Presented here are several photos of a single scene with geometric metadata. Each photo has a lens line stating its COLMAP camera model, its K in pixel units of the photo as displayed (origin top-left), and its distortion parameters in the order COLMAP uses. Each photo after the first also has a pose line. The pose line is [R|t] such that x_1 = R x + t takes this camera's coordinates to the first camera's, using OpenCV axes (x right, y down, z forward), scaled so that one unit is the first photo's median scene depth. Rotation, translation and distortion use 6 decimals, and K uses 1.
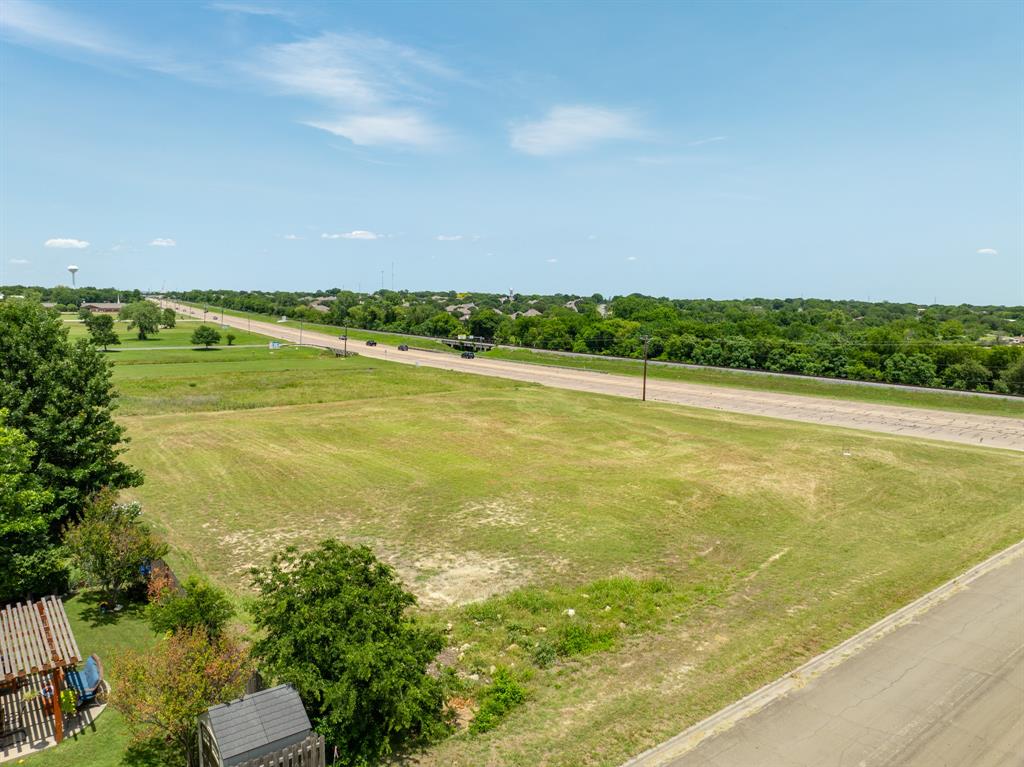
lens RADIAL K [[720.7, 0, 483.0], [0, 720.7, 382.1], [0, 0, 1]] dist [-0.033599, -0.002572]
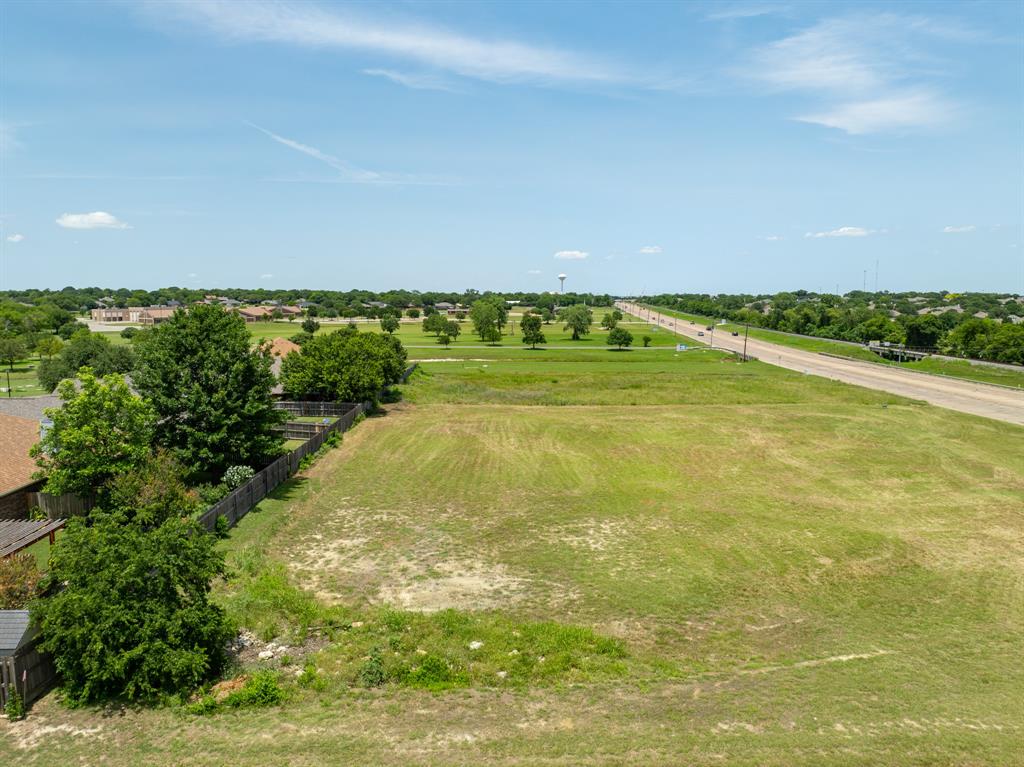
lens RADIAL K [[720.7, 0, 511.1], [0, 720.7, 380.7], [0, 0, 1]] dist [-0.033599, -0.002572]
pose [[0.811759, 0.051299, -0.581735, 0.111417], [-0.055147, 0.998417, 0.011092, -0.003497], [0.581383, 0.023077, 0.813303, 0.049093]]
